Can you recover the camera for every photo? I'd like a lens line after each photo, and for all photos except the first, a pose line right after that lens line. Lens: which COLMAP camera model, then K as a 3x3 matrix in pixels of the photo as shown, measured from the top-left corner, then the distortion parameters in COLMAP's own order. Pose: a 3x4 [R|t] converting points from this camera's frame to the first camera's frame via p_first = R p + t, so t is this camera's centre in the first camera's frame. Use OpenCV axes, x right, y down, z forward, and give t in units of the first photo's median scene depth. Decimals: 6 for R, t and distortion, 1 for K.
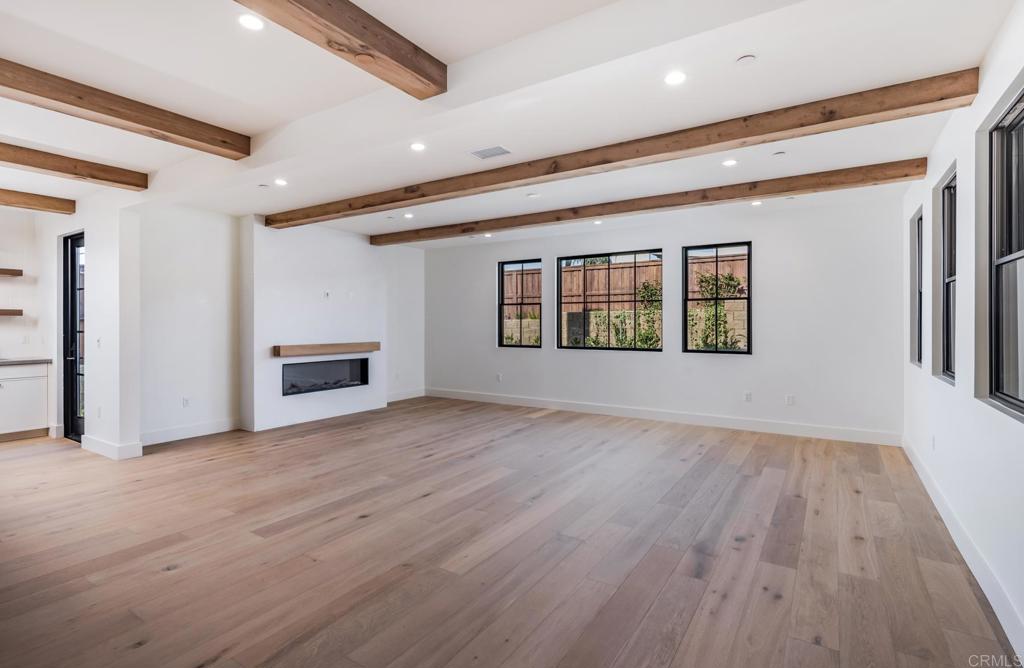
lens RADIAL K [[494.2, 0, 514.5], [0, 494.2, 323.5], [0, 0, 1]] dist [0.000945, -0.000240]
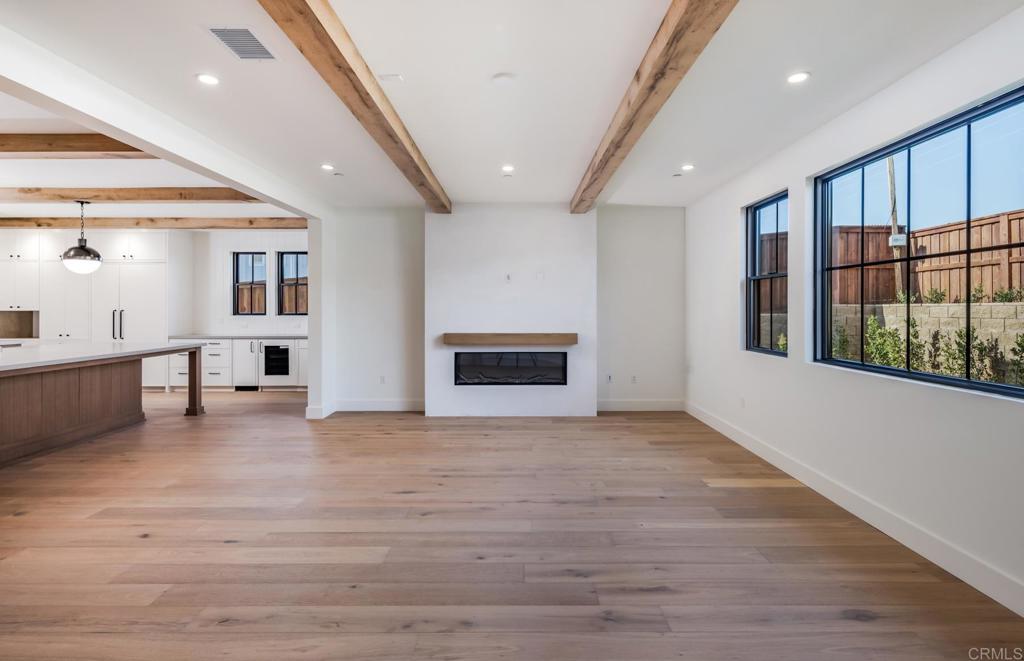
lens RADIAL K [[493.9, 0, 517.4], [0, 493.9, 310.3], [0, 0, 1]] dist [0.003641, -0.001428]
pose [[0.542364, 0.002241, -0.840140, 0.412779], [-0.000974, 0.999997, 0.002039, -0.002618], [0.840143, -0.000288, 0.542365, 0.577607]]
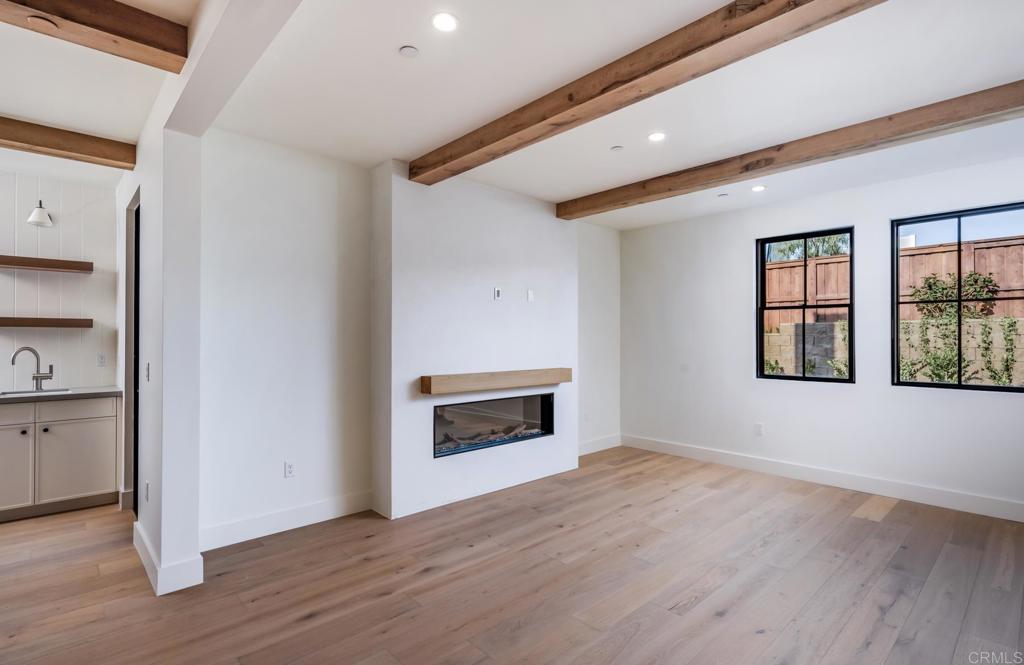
lens RADIAL K [[494.1, 0, 512.0], [0, 494.1, 332.5], [0, 0, 1]] dist [0.001703, -0.000022]
pose [[0.968051, -0.001672, -0.250746, -0.222370], [-0.001559, 0.999918, -0.012686, -0.001039], [0.250747, 0.012672, 0.967970, 0.430939]]
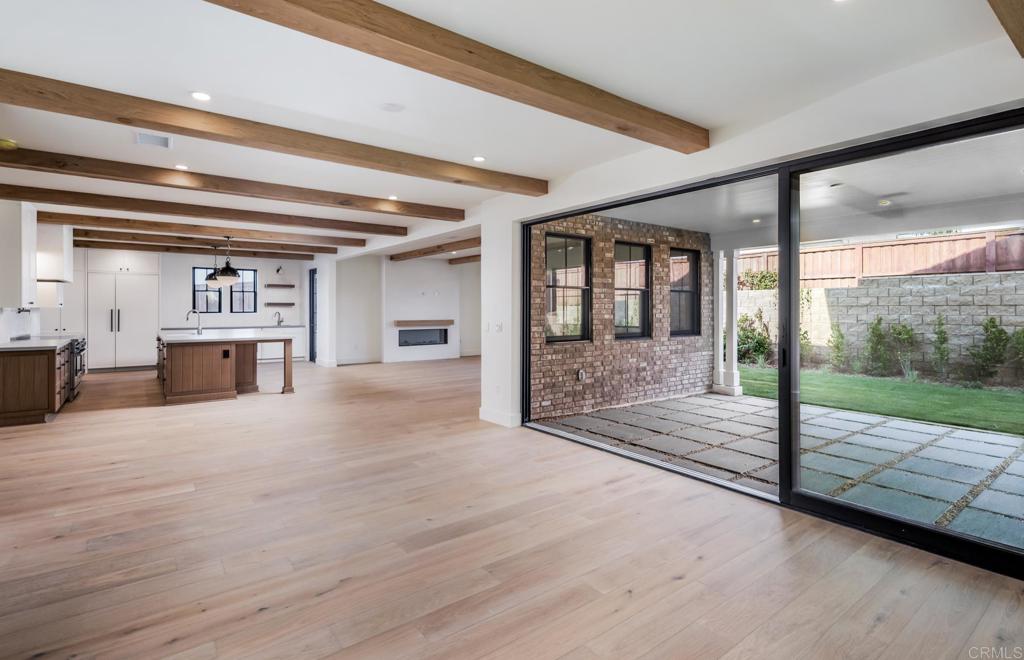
lens RADIAL K [[493.9, 0, 517.4], [0, 493.9, 309.8], [0, 0, 1]] dist [0.003641, -0.001428]
pose [[0.940976, 0.001708, -0.338468, 0.637870], [-0.000720, 0.999995, 0.003045, -0.004357], [0.338471, -0.002622, 0.940973, -0.685797]]
